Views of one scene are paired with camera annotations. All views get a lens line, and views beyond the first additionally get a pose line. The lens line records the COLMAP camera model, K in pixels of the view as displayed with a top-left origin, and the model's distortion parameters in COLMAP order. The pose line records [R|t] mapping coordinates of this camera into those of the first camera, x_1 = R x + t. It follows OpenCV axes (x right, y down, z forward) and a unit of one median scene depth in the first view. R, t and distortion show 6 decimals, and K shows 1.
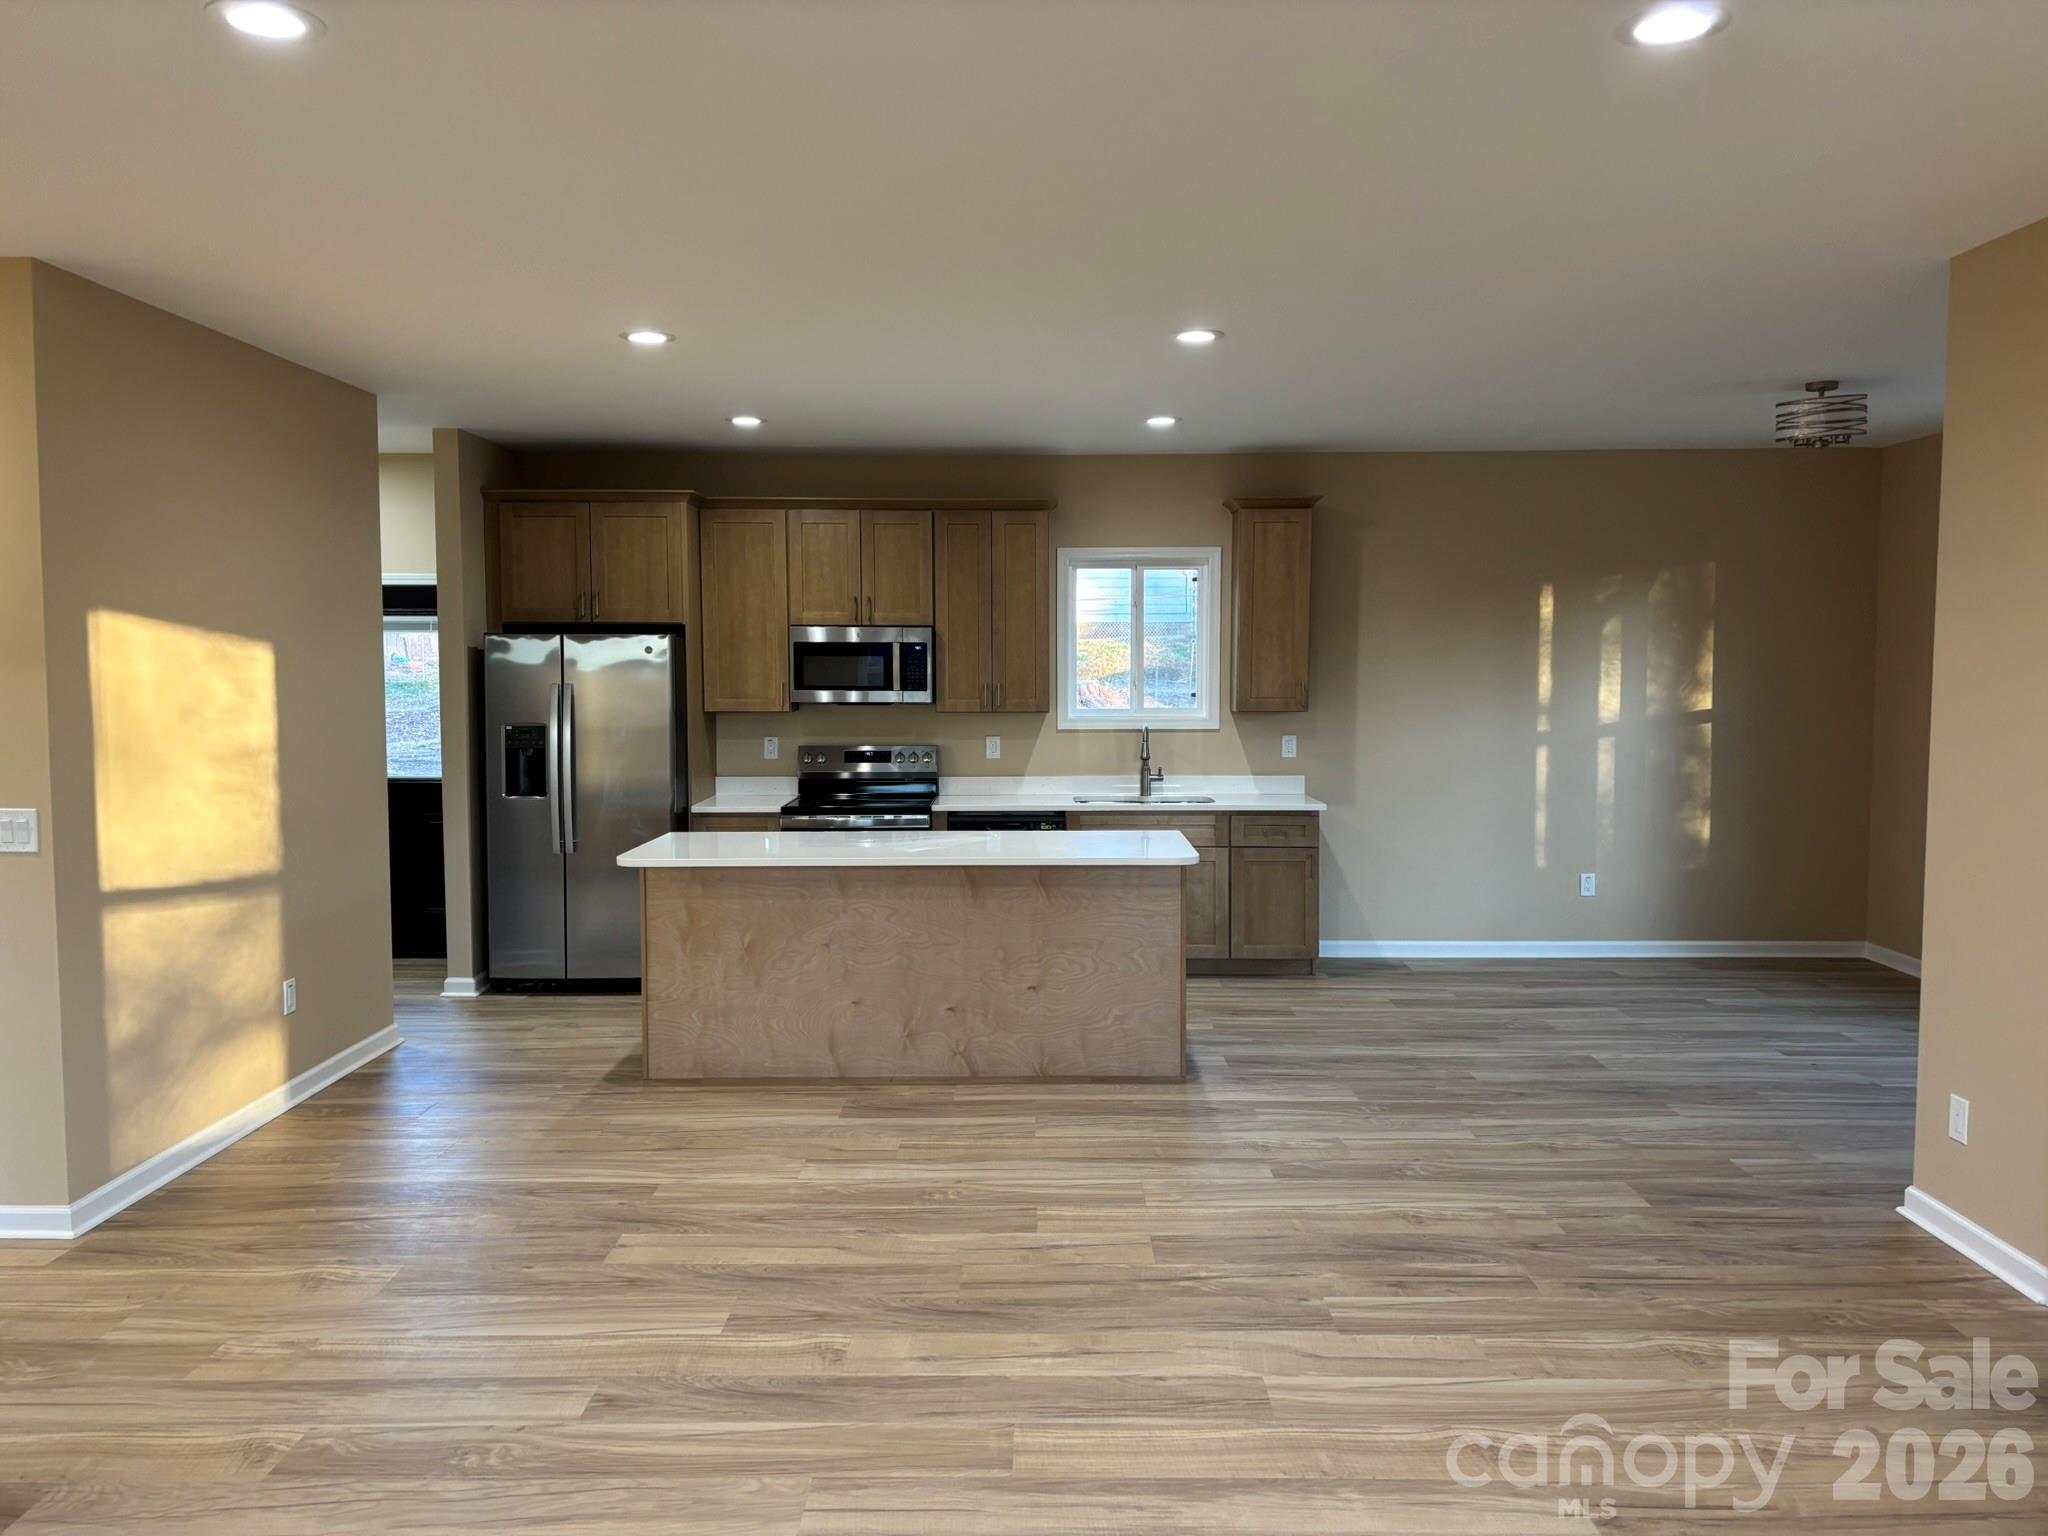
lens RADIAL K [[1529.1, 0, 1032.1], [0, 1529.1, 770.0], [0, 0, 1]] dist [0.054635, -0.077867]
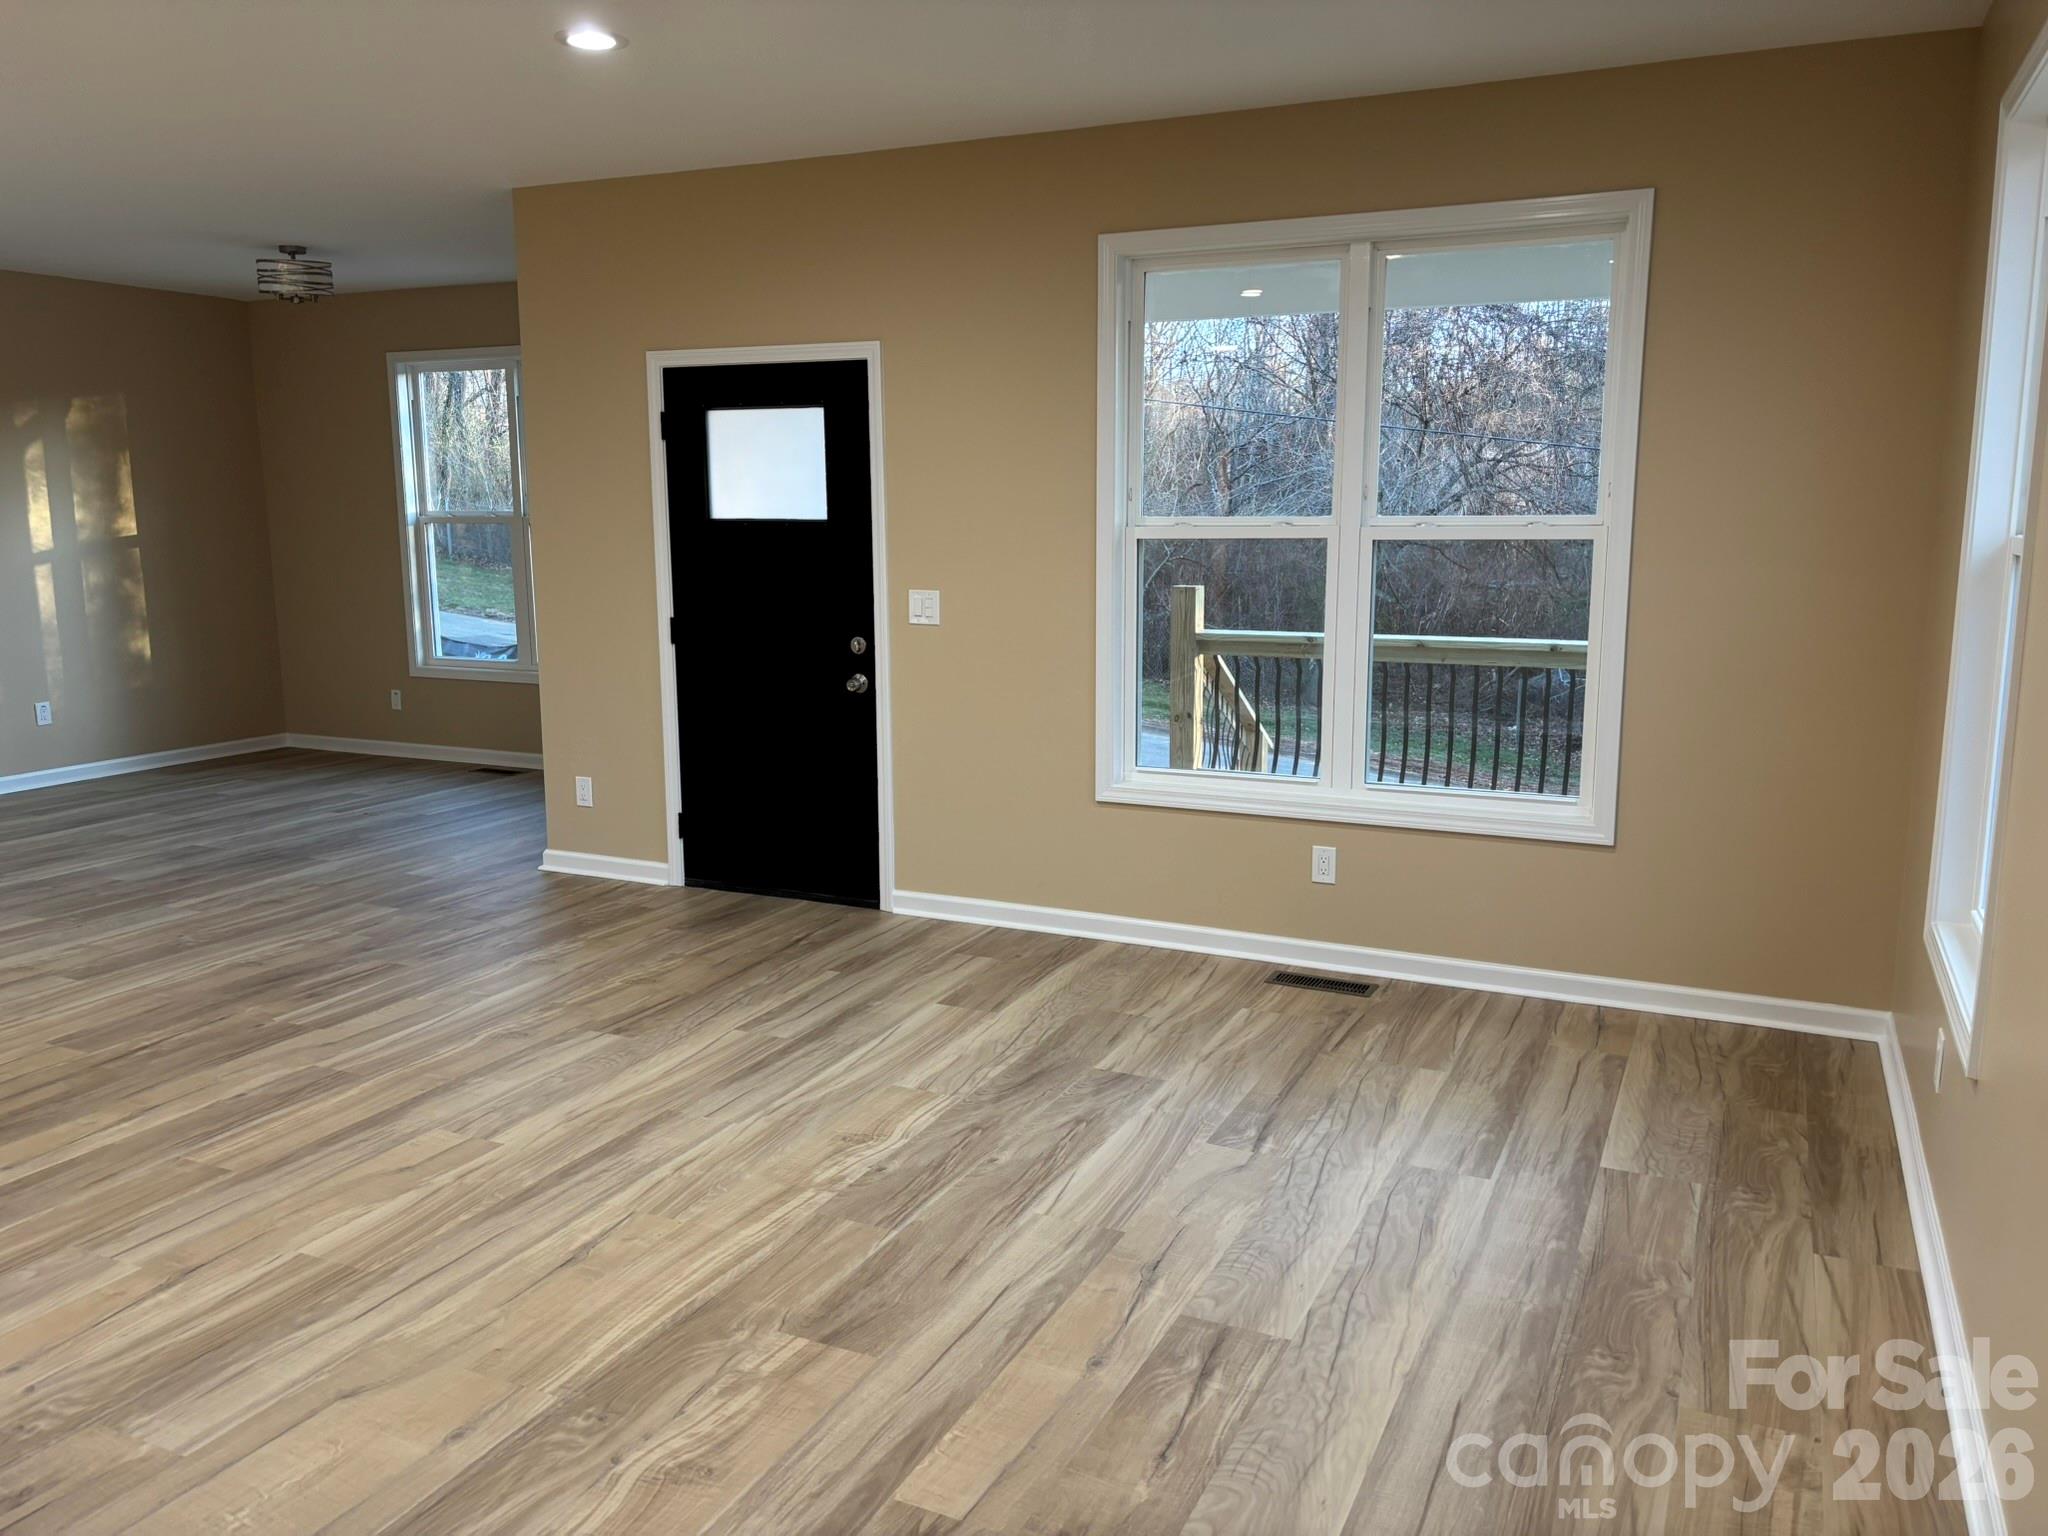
lens RADIAL K [[1529.1, 0, 1032.1], [0, 1529.1, 770.0], [0, 0, 1]] dist [0.054635, -0.077867]
pose [[0.420188, -0.152407, 0.894547, -0.552347], [0.061561, 0.988311, 0.139466, 0.022901], [-0.905347, -0.003532, 0.424659, -0.026731]]
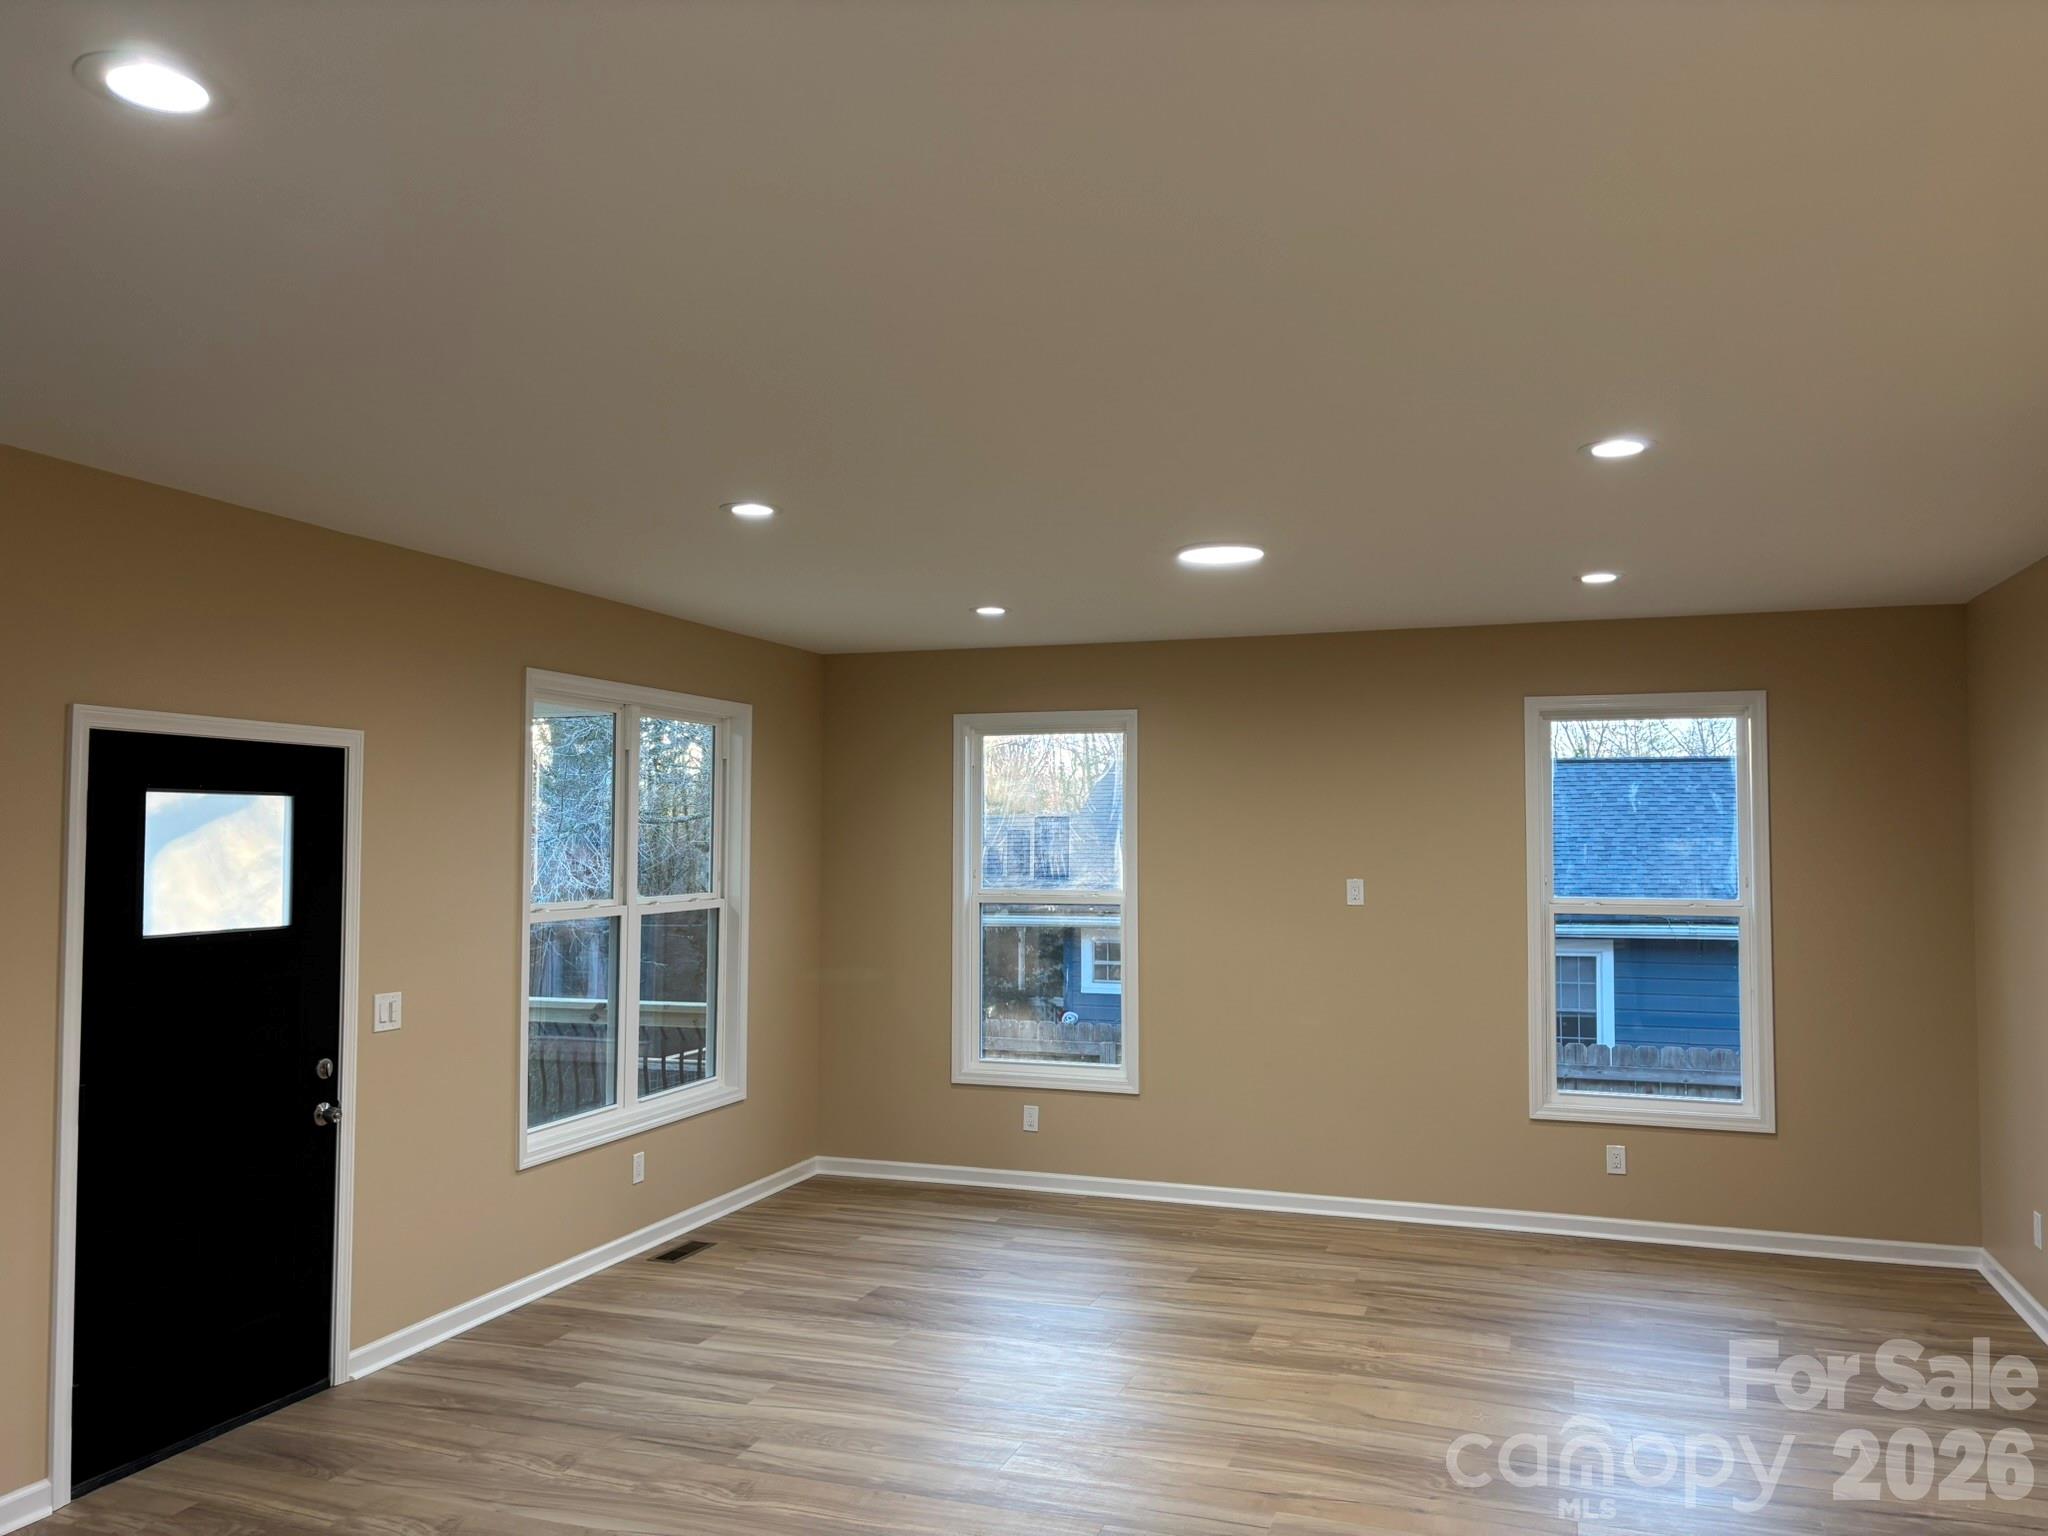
lens RADIAL K [[1528.6, 0, 1043.7], [0, 1528.6, 765.4], [0, 0, 1]] dist [0.059377, -0.060337]
pose [[-0.945605, 0.020832, 0.324649, -0.287103], [0.026435, 0.999568, 0.012857, -0.135804], [-0.324241, 0.020739, -0.945747, 1.604706]]
